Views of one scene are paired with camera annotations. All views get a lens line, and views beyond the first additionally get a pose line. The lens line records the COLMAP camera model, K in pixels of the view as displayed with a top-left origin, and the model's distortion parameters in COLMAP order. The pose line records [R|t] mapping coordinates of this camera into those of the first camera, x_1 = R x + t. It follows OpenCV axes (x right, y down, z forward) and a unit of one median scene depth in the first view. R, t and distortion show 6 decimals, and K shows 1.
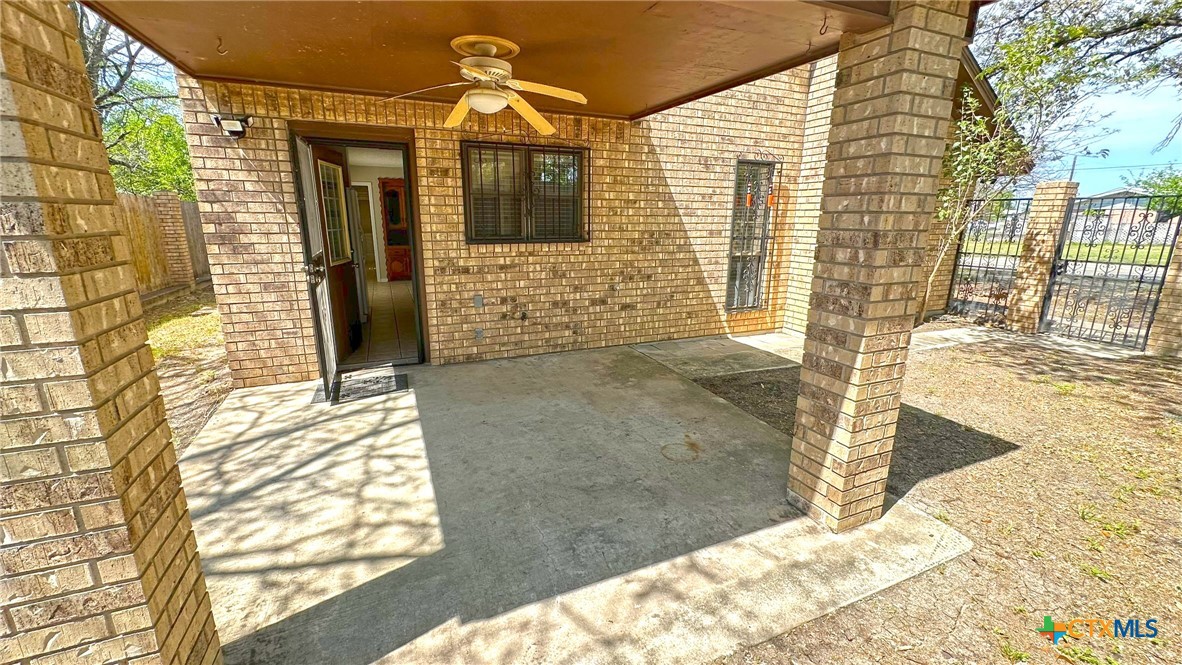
lens RADIAL K [[470.6, 0, 592.0], [0, 470.6, 332.2], [0, 0, 1]] dist [-0.001449, 0.001274]
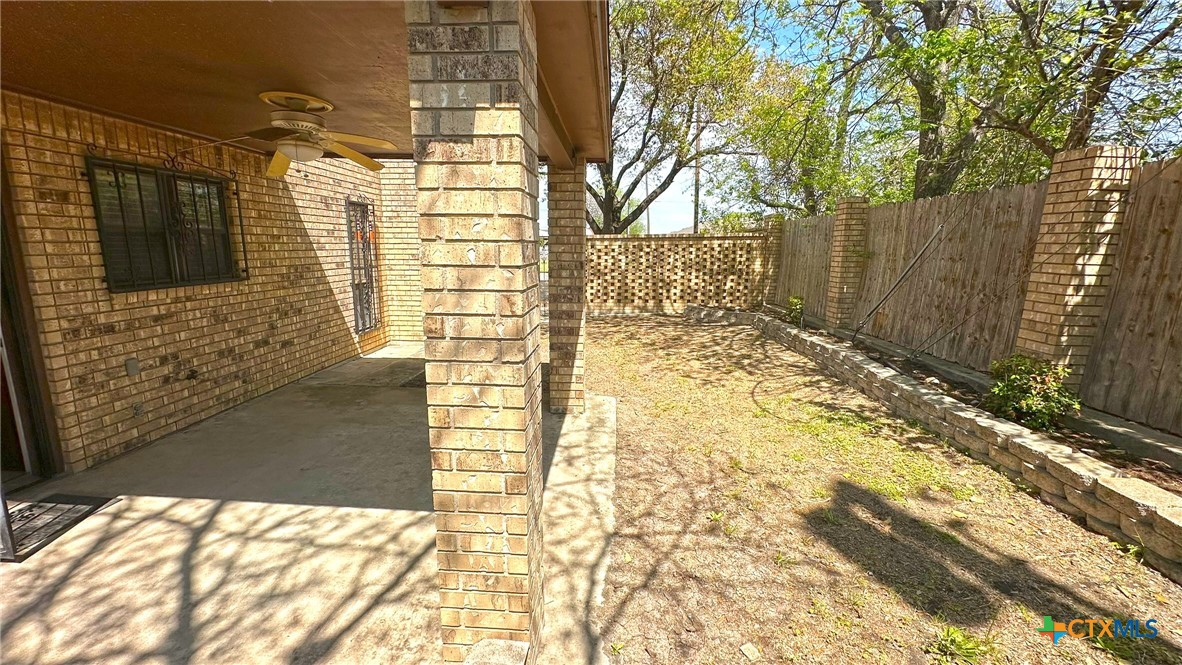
lens RADIAL K [[470.6, 0, 586.4], [0, 470.6, 330.8], [0, 0, 1]] dist [-0.001449, 0.001274]
pose [[0.449597, -0.164126, 0.878023, -0.568383], [0.209813, 0.974877, 0.074794, -0.026247], [-0.868240, 0.150593, 0.472737, 0.004627]]
